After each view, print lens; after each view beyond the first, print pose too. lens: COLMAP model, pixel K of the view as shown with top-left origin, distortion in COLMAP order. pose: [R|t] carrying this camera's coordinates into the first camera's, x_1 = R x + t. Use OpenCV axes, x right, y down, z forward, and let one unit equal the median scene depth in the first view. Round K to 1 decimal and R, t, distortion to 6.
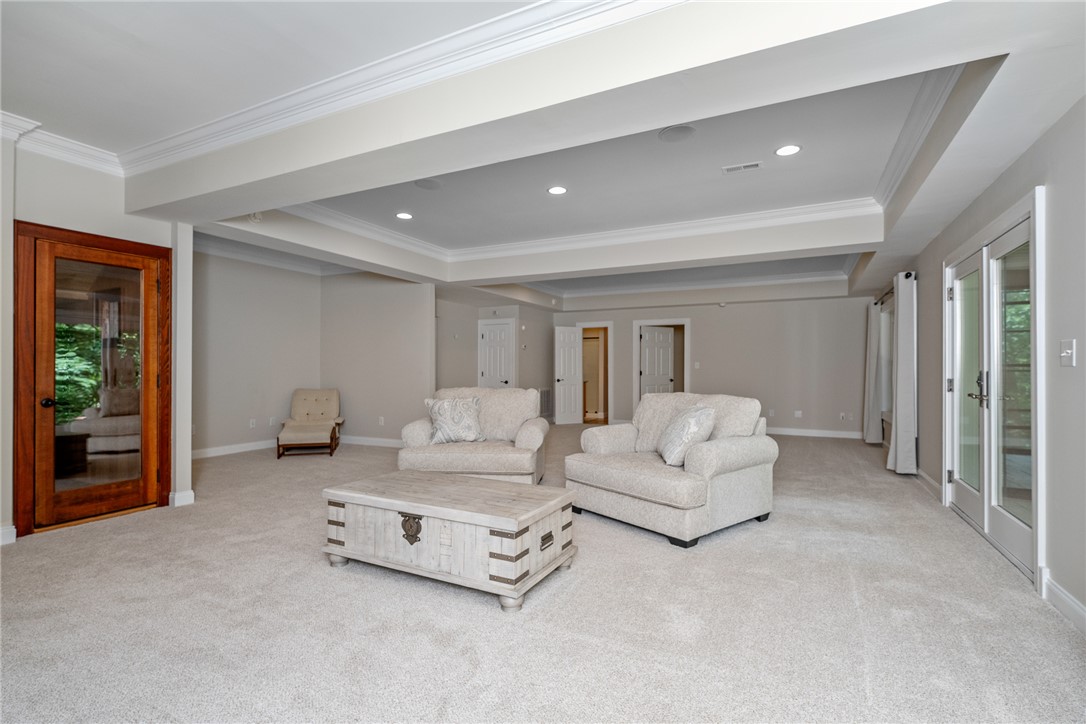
lens RADIAL K [[522.5, 0, 543.0], [0, 522.5, 362.0], [0, 0, 1]] dist [-0.002890, -0.000538]
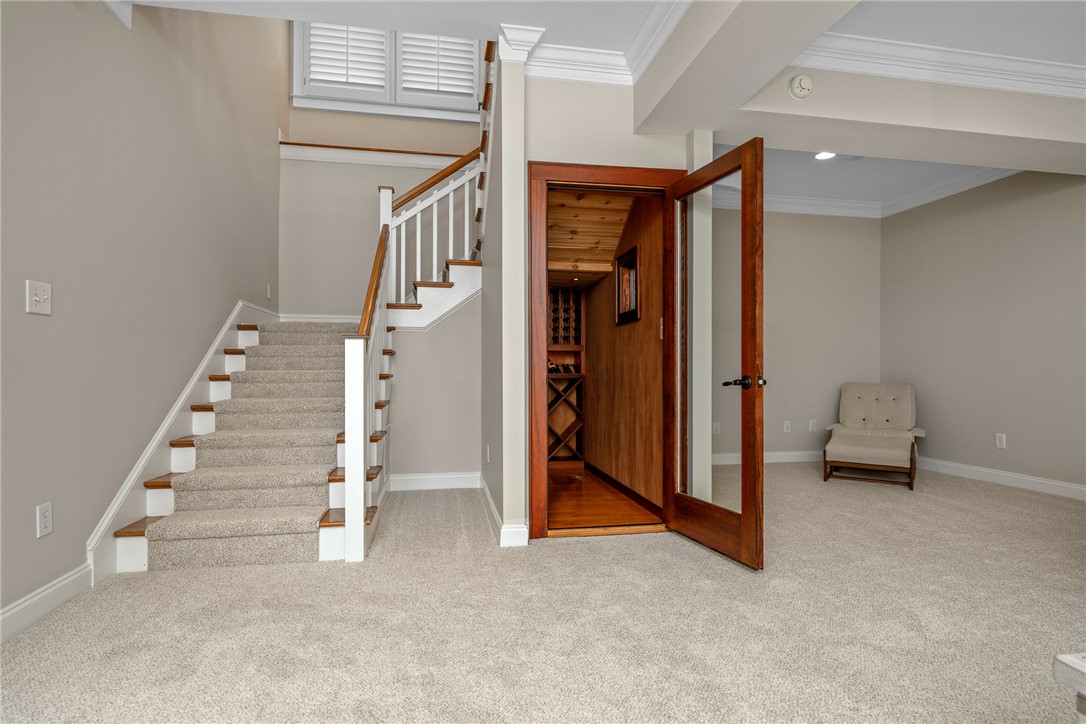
lens RADIAL K [[562.4, 0, 543.0], [0, 562.4, 362.0], [0, 0, 1]] dist [0.001517, 0.000183]
pose [[0.621227, -0.006051, -0.783607, -0.254330], [0.003585, 0.999982, -0.004880, 0.049850], [0.783622, 0.000223, 0.621238, 0.401908]]
